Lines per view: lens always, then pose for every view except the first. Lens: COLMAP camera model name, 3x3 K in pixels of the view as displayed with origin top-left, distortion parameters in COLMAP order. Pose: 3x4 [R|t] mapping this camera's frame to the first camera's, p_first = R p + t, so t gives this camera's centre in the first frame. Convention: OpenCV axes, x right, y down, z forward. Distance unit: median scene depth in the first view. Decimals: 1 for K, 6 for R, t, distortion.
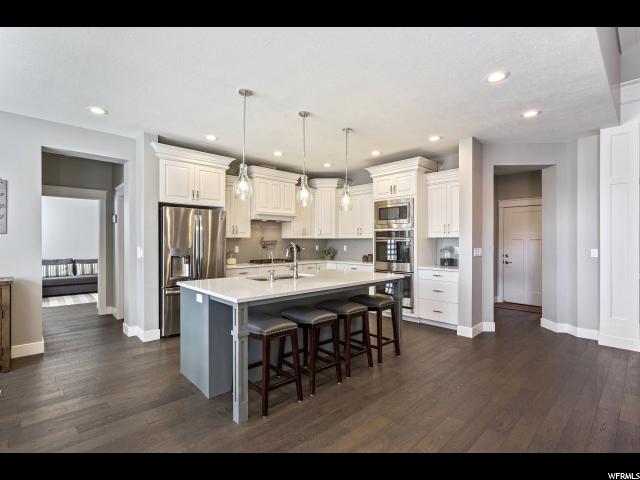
lens RADIAL K [[308.6, 0, 320.0], [0, 308.6, 240.0], [0, 0, 1]] dist [-0.000134, -0.000256]
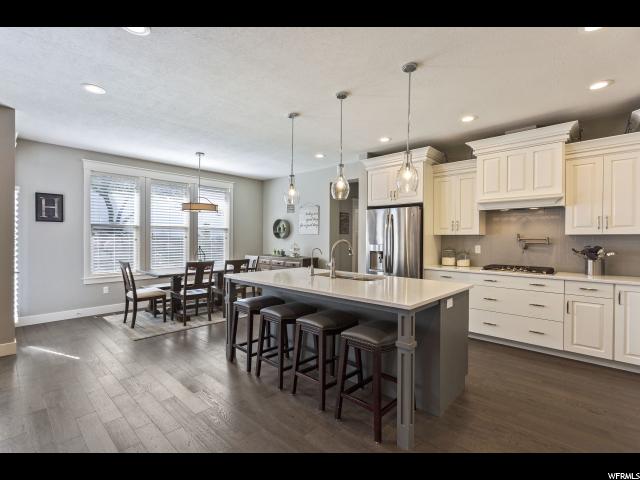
lens RADIAL K [[303.2, 0, 320.0], [0, 303.2, 240.0], [0, 0, 1]] dist [0.001025, 0.000223]
pose [[0.058036, 0.008791, -0.998276, 0.559952], [0.000352, 0.999961, 0.008827, -0.001091], [0.998314, -0.000864, 0.058031, 0.615365]]
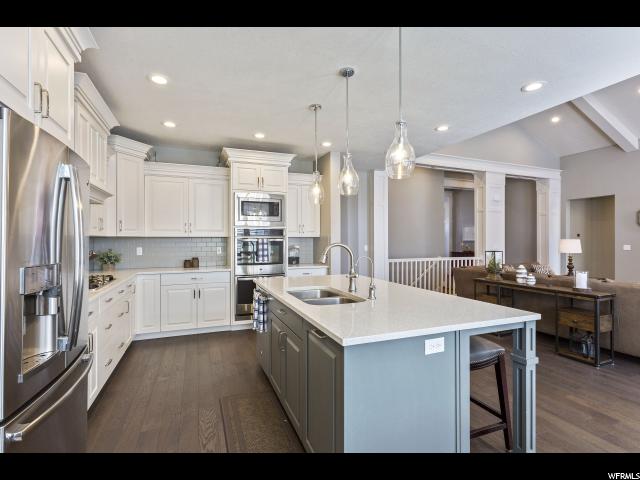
lens RADIAL K [[304.8, 0, 305.6], [0, 304.8, 239.0], [0, 0, 1]] dist [-0.000308, -0.000350]
pose [[0.389844, -0.006625, 0.920857, -0.498451], [-0.002314, 0.999964, 0.008173, -0.007905], [-0.920878, -0.005317, 0.389814, 0.521583]]
